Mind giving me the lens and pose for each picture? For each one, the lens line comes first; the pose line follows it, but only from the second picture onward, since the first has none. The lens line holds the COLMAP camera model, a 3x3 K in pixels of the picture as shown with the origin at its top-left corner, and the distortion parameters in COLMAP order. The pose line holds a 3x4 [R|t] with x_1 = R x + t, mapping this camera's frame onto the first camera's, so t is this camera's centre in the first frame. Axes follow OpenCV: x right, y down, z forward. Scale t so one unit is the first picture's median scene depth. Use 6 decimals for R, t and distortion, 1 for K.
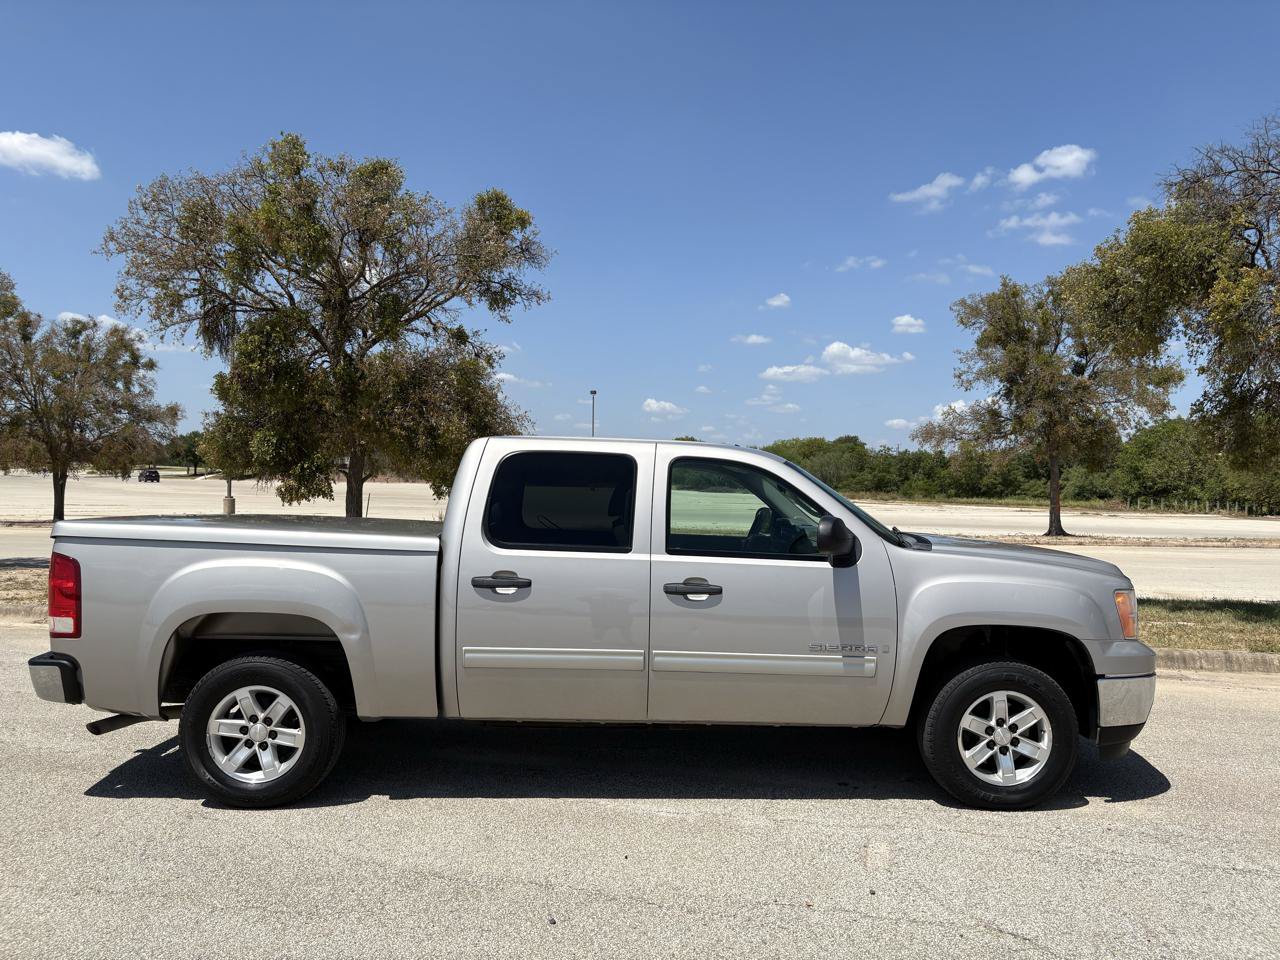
lens RADIAL K [[979.3, 0, 647.4], [0, 979.3, 479.4], [0, 0, 1]] dist [0.024665, -0.009236]
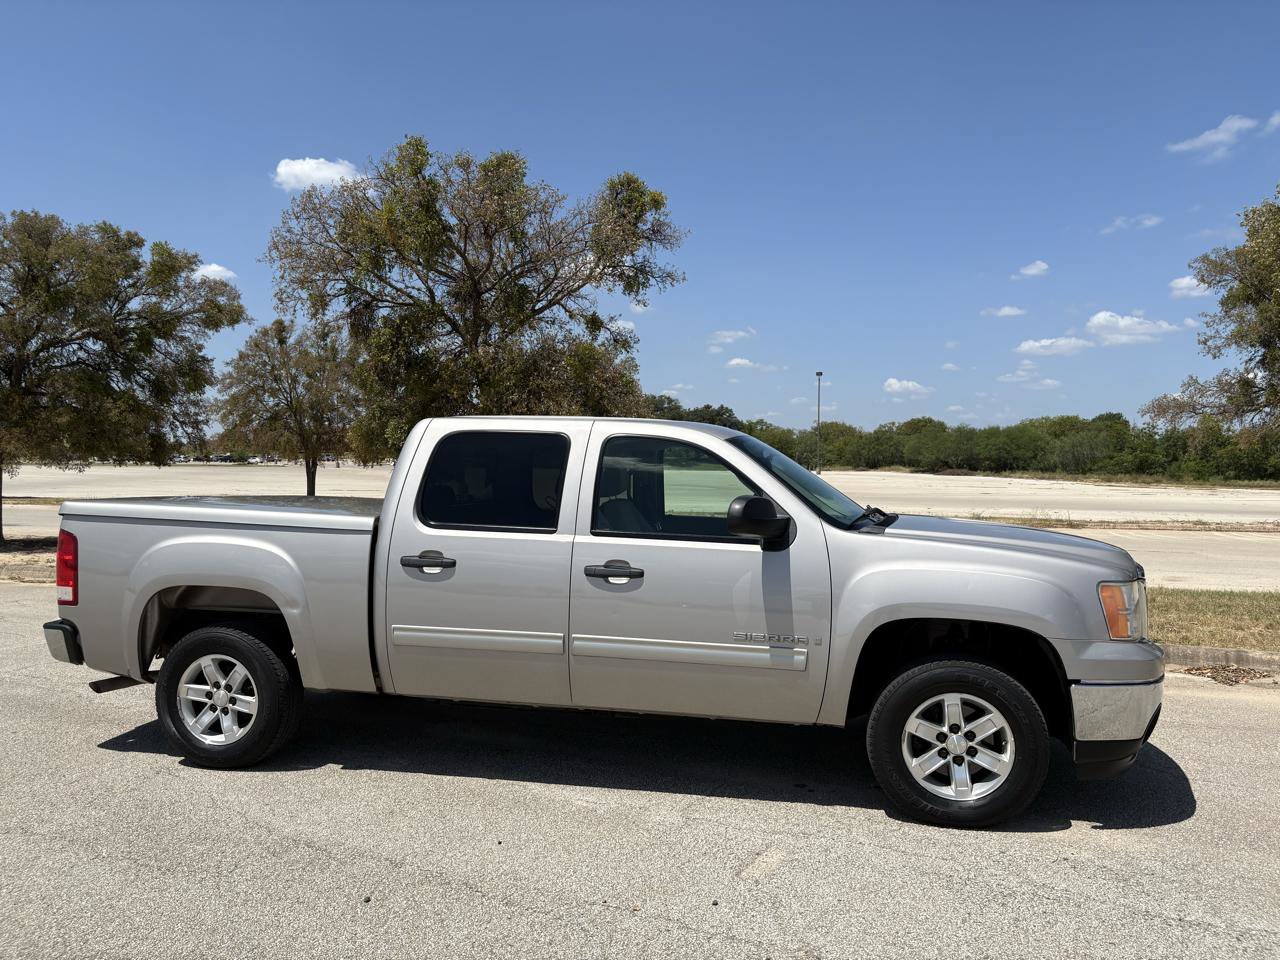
lens RADIAL K [[980.3, 0, 637.3], [0, 980.3, 482.0], [0, 0, 1]] dist [0.034683, -0.036624]
pose [[0.969111, -0.004209, -0.246587, 0.301765], [0.008705, 0.999815, 0.017144, 0.007585], [0.246470, -0.018761, 0.968969, 0.075746]]
